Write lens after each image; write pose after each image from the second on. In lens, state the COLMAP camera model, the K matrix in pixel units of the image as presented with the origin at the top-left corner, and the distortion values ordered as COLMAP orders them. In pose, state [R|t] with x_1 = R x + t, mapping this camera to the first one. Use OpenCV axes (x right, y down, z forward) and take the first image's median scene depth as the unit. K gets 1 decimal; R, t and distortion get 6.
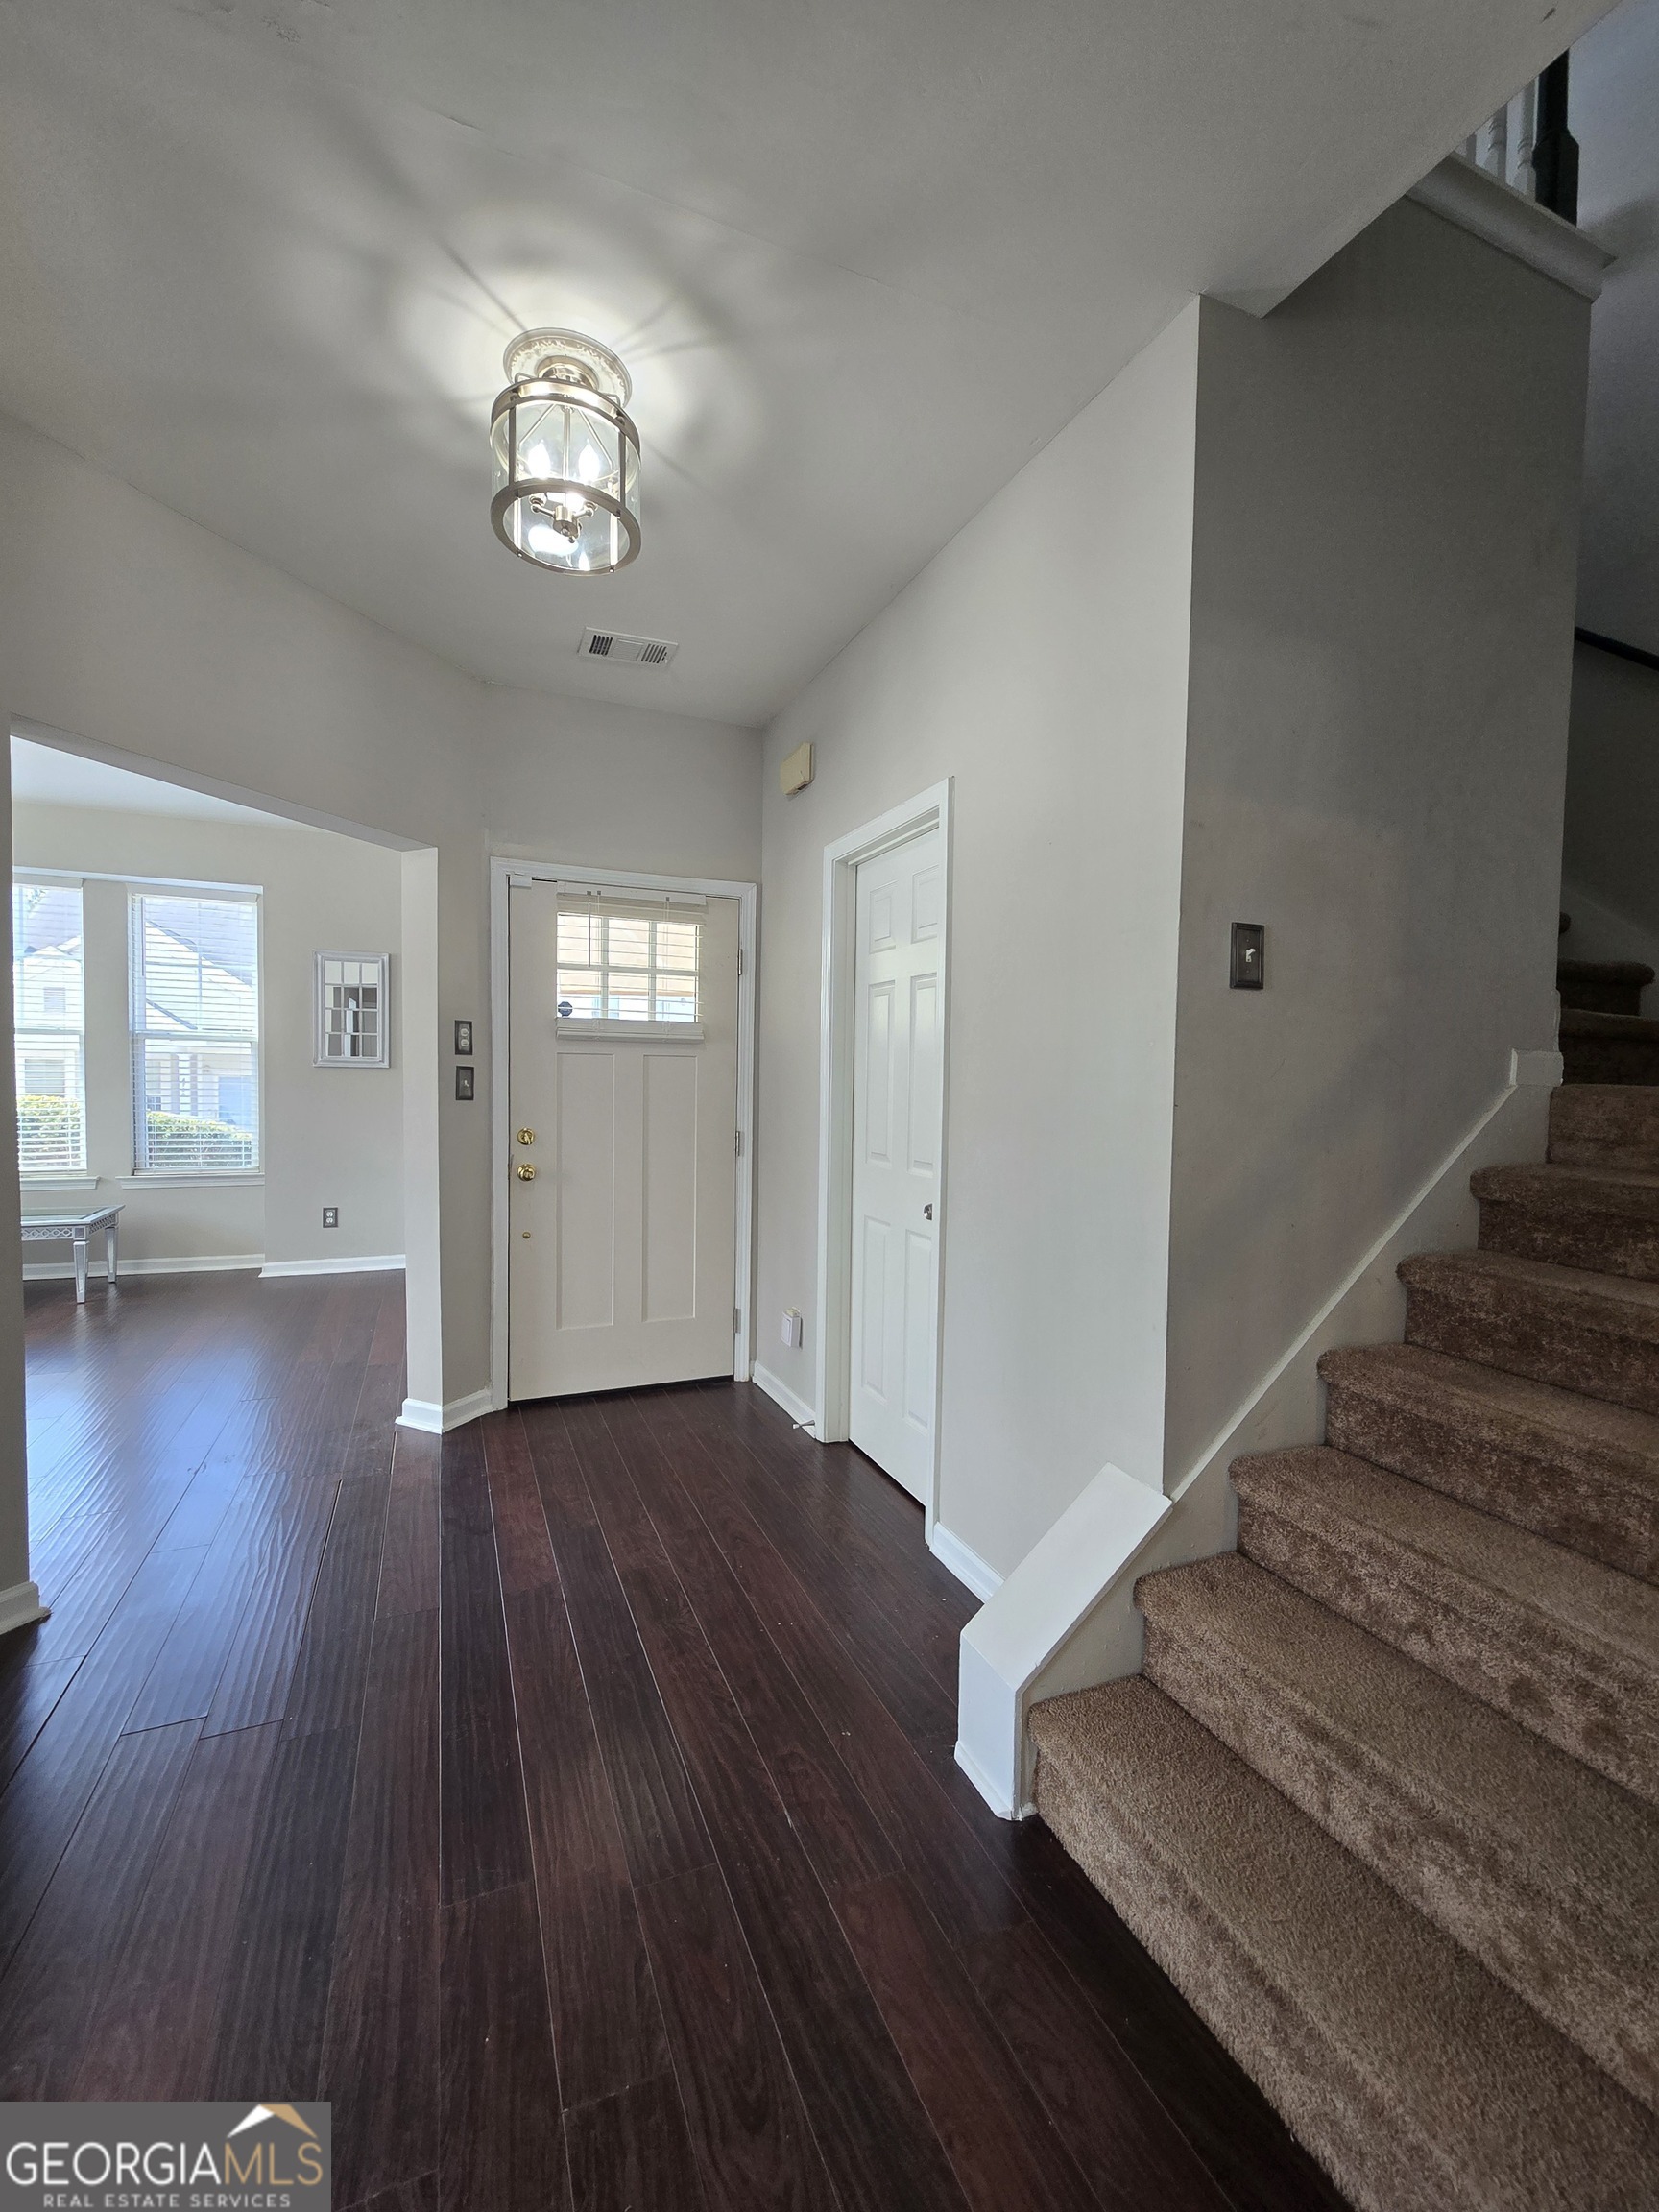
lens RADIAL K [[908.2, 0, 821.2], [0, 908.2, 1110.5], [0, 0, 1]] dist [-0.002650, 0.001021]
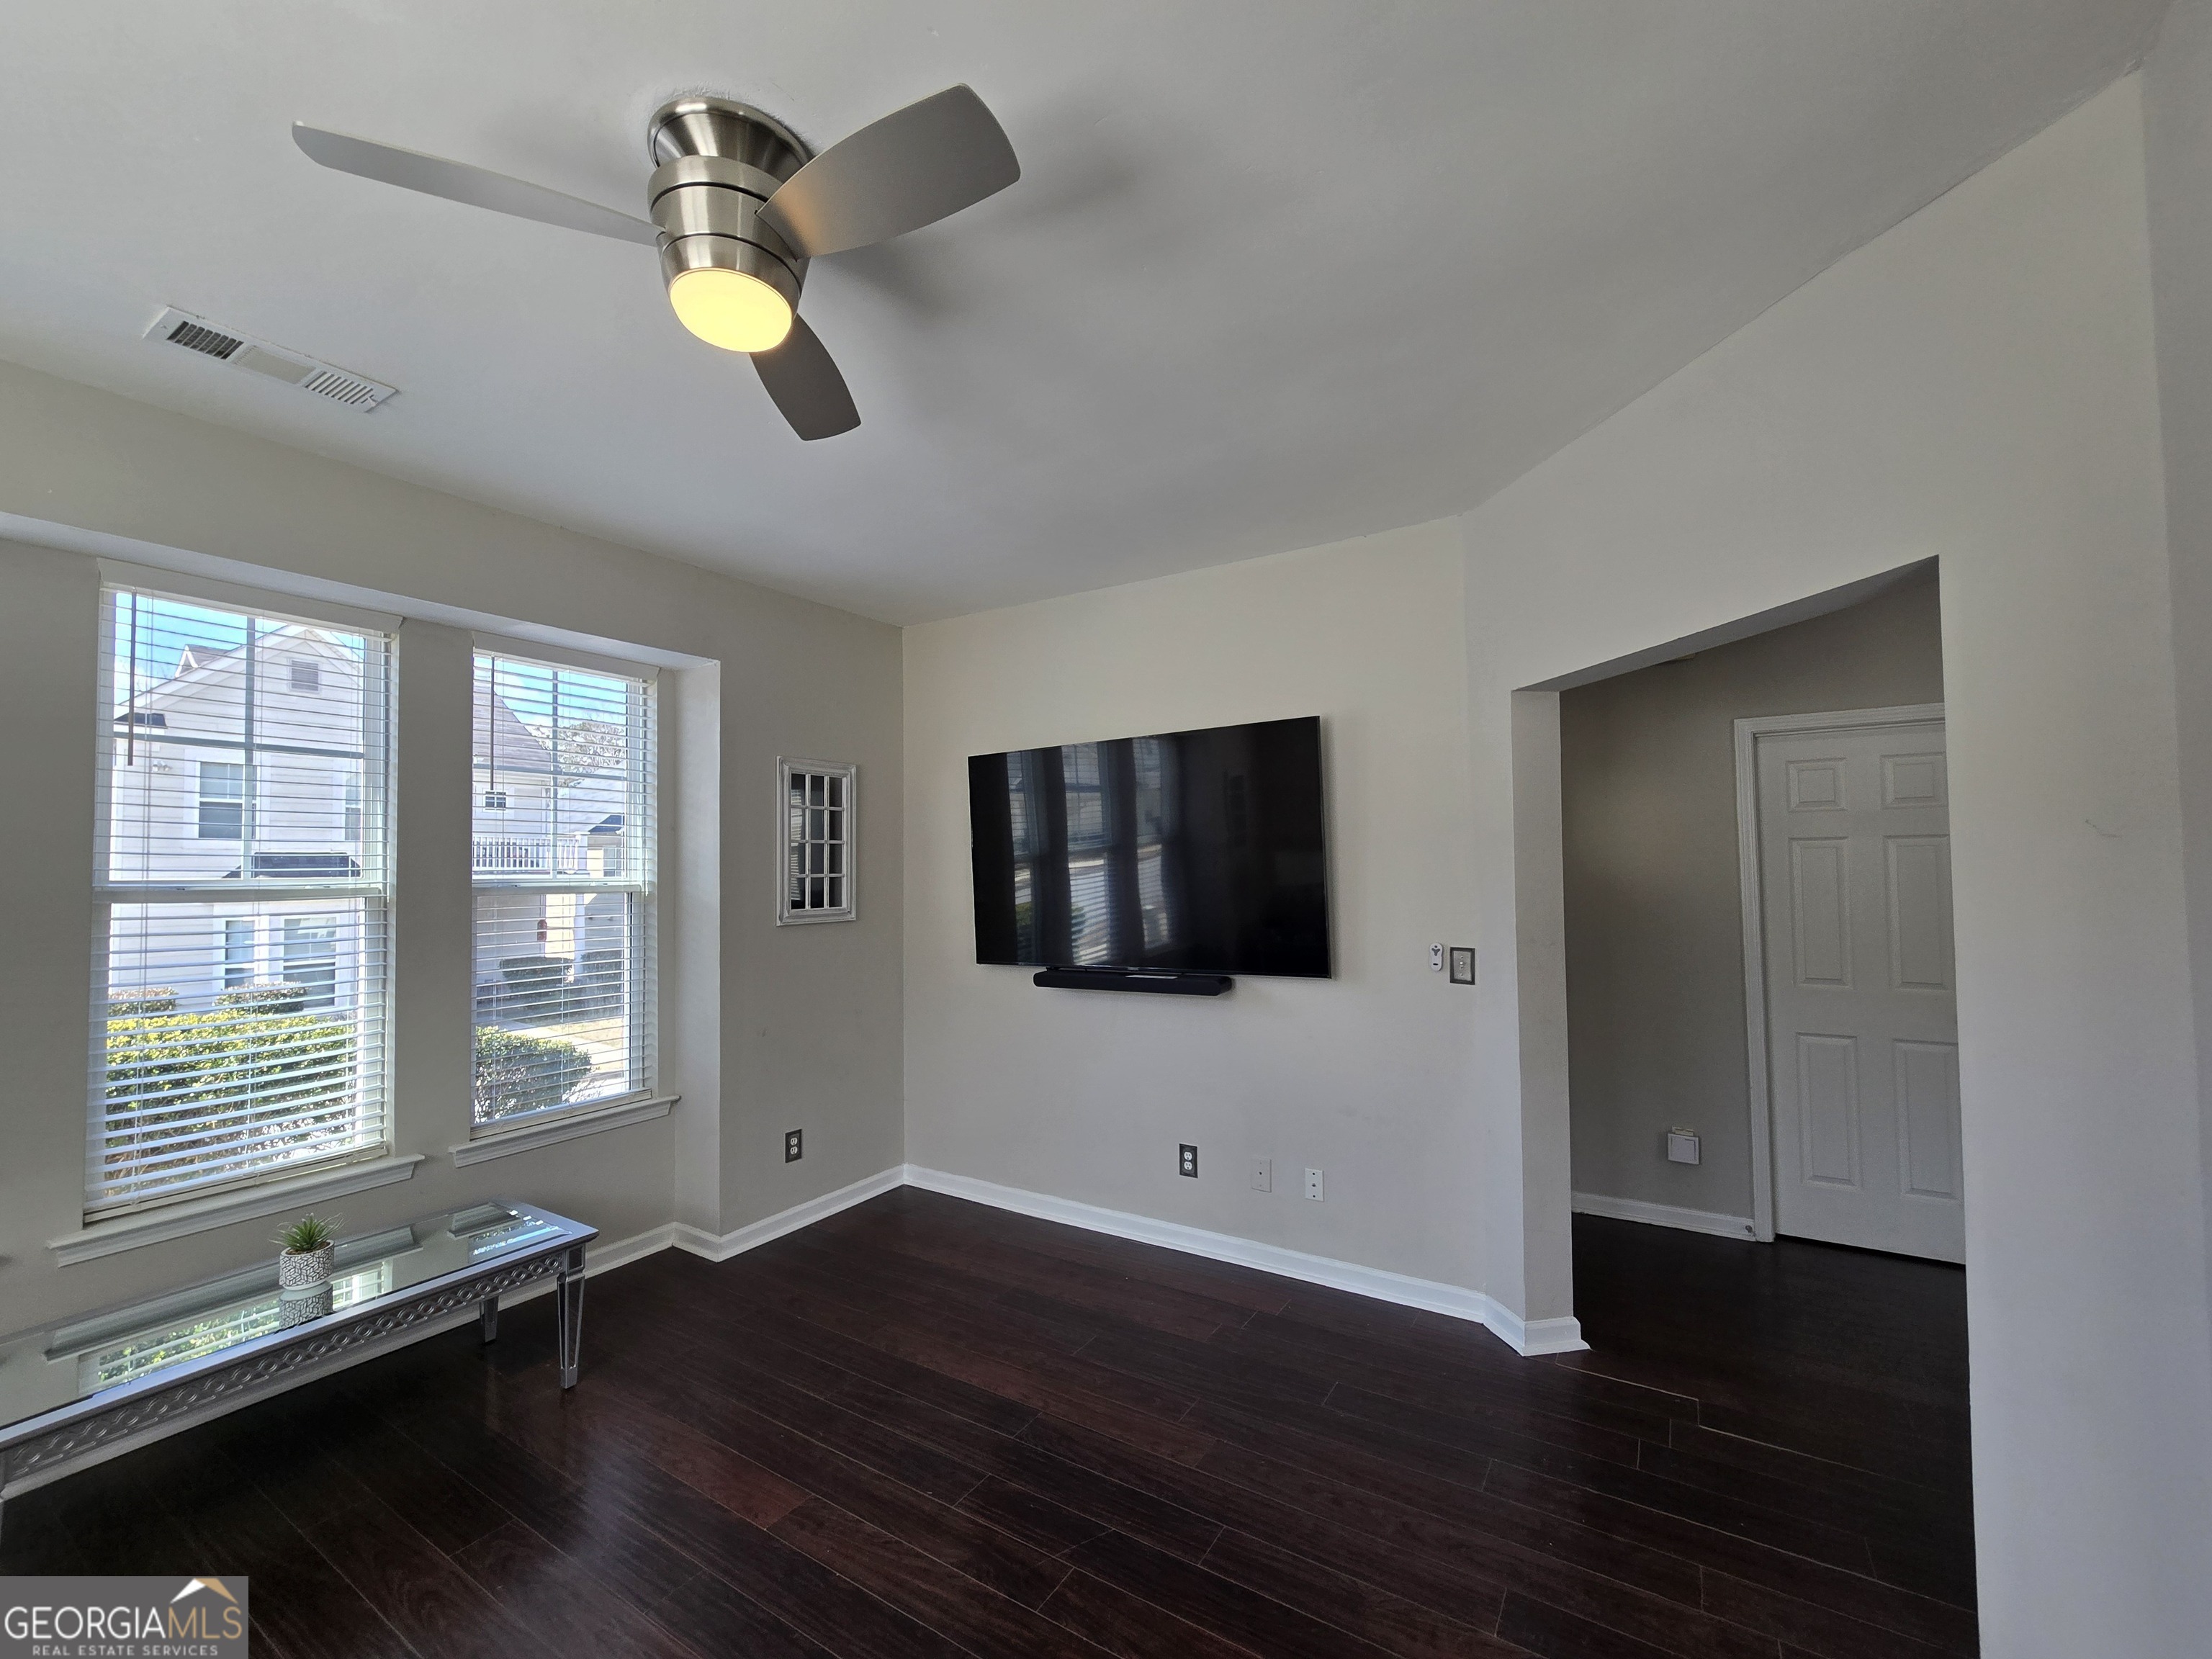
lens RADIAL K [[908.2, 0, 1110.7], [0, 908.2, 838.0], [0, 0, 1]] dist [-0.002650, 0.001021]
pose [[0.818833, -0.008946, 0.573962, -0.740461], [0.051718, 0.996962, -0.058243, -0.061316], [-0.571697, 0.077375, 0.816808, 0.289956]]
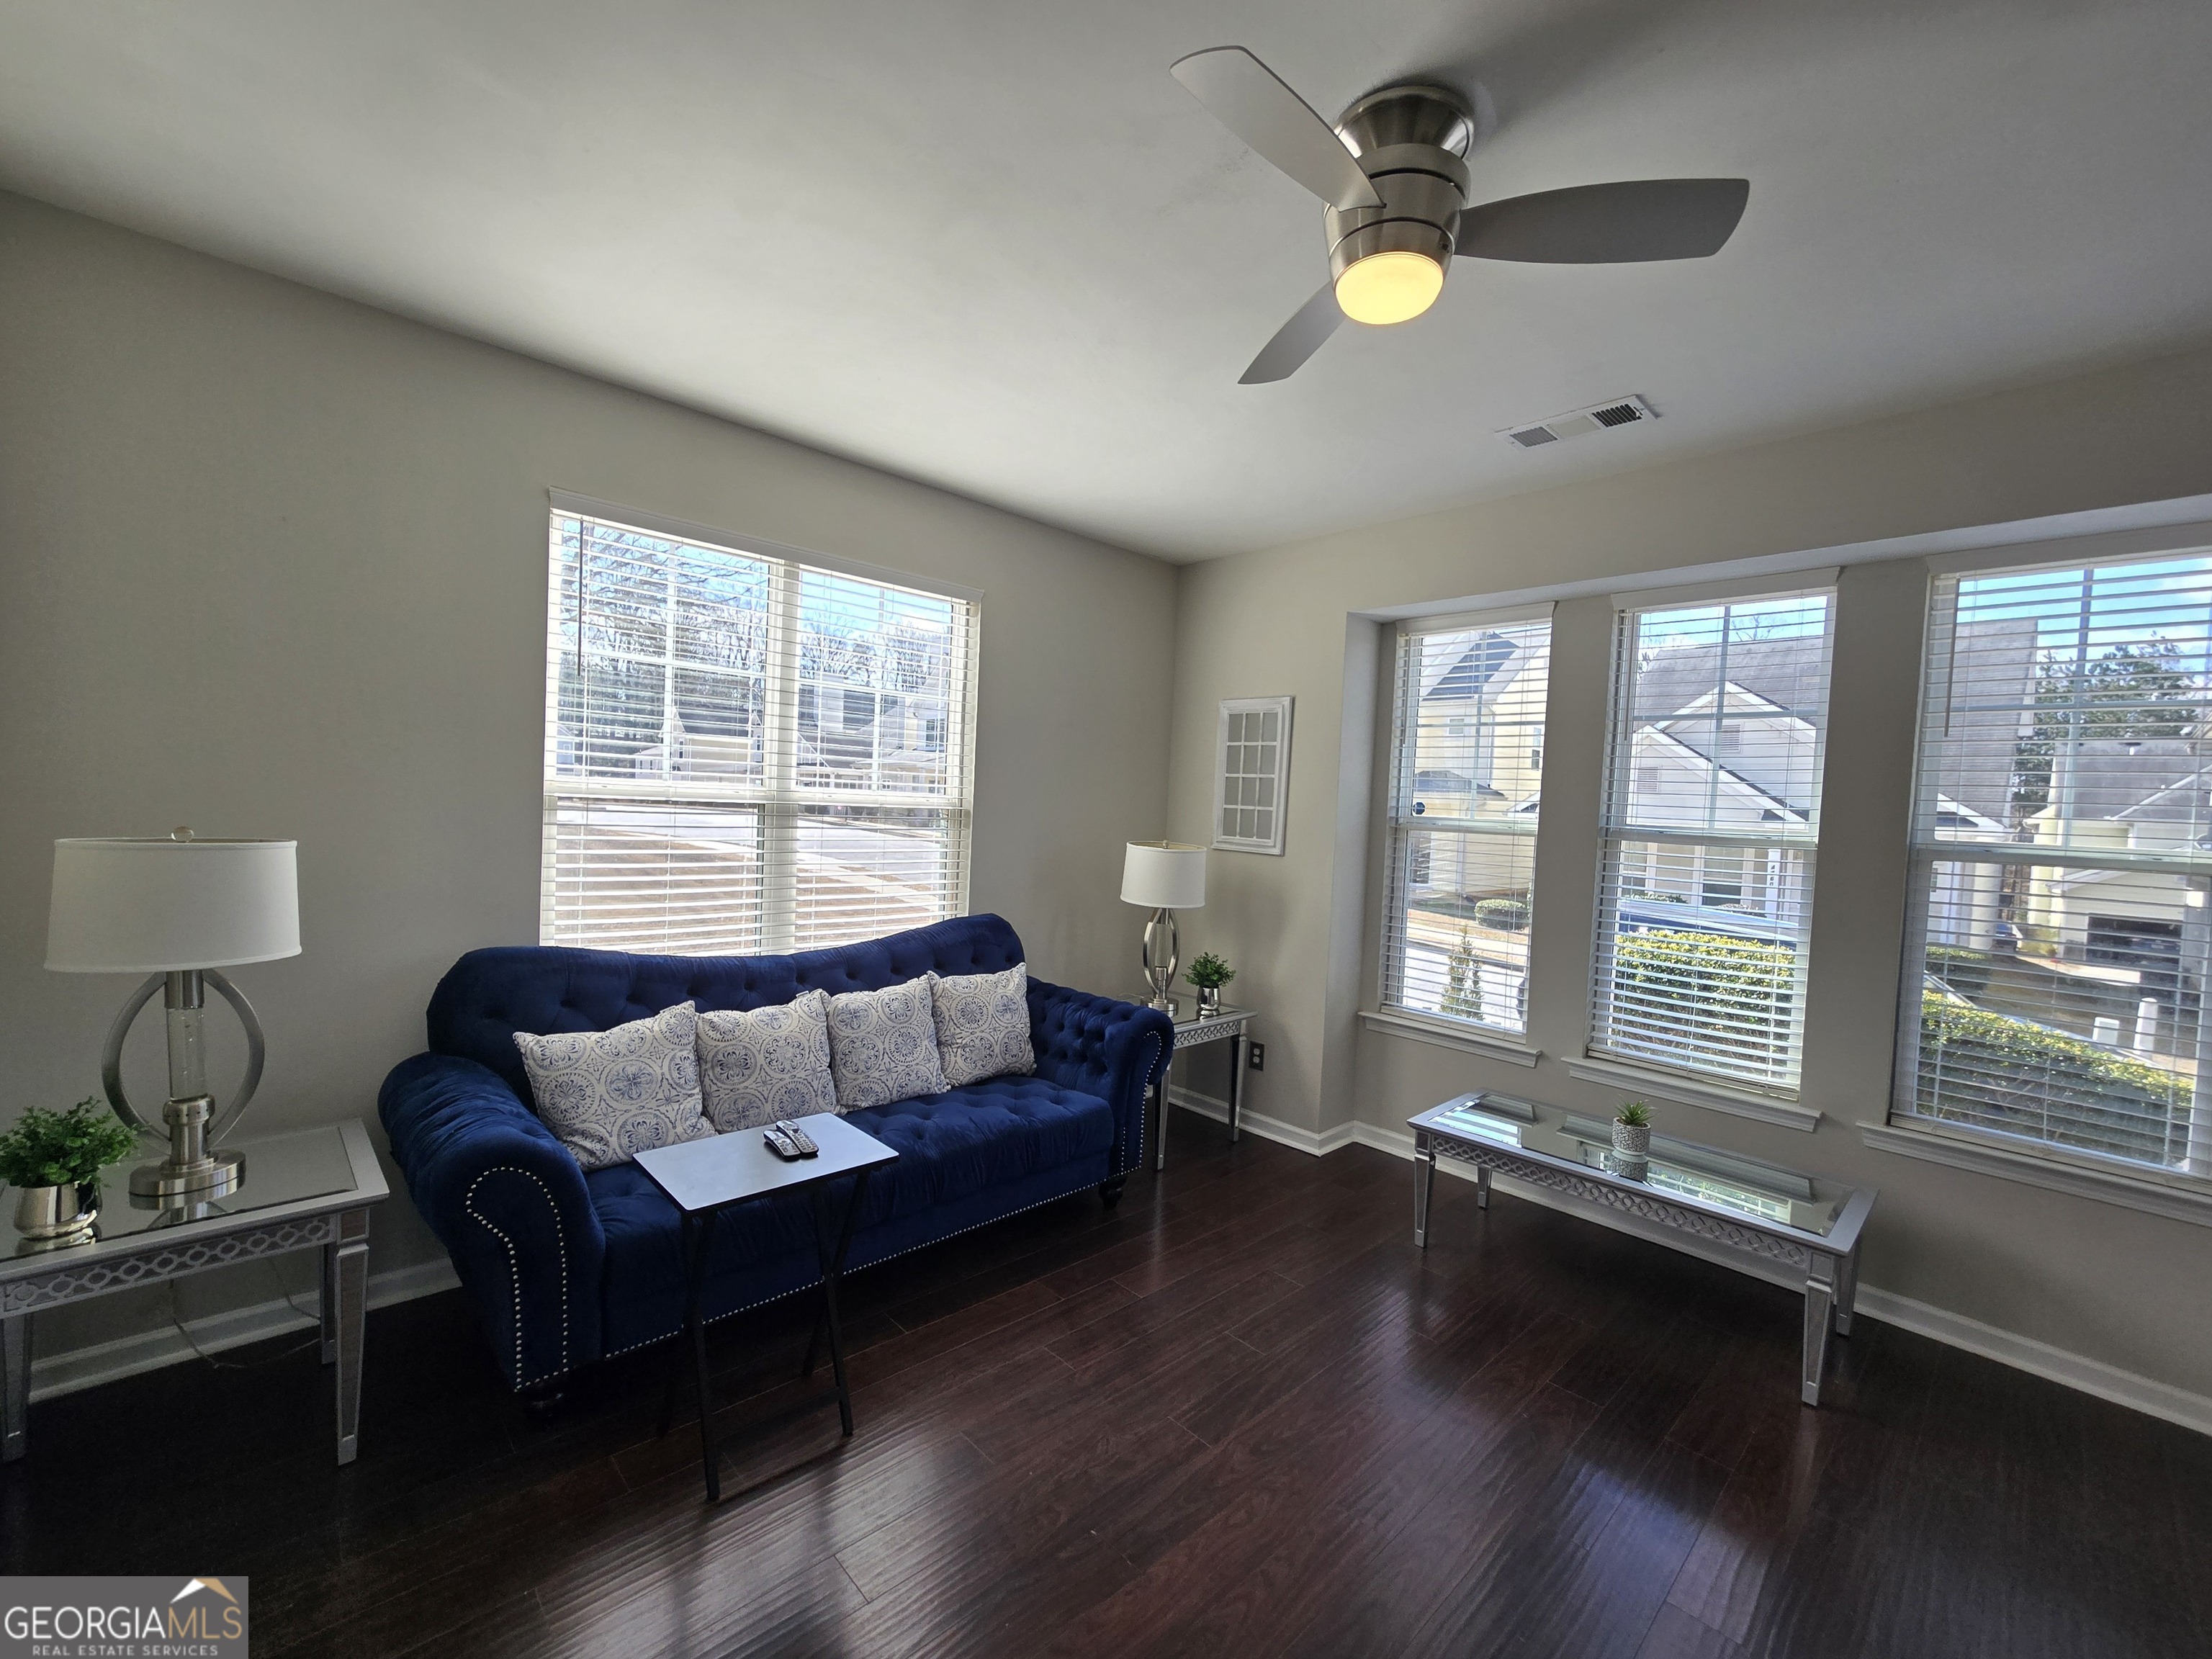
lens RADIAL K [[908.2, 0, 1112.1], [0, 908.2, 835.4], [0, 0, 1]] dist [-0.002650, 0.001021]
pose [[0.345207, 0.029021, -0.938078, -0.425812], [-0.079607, 0.996825, 0.001544, -0.056394], [0.935144, 0.074145, 0.346421, 0.391346]]
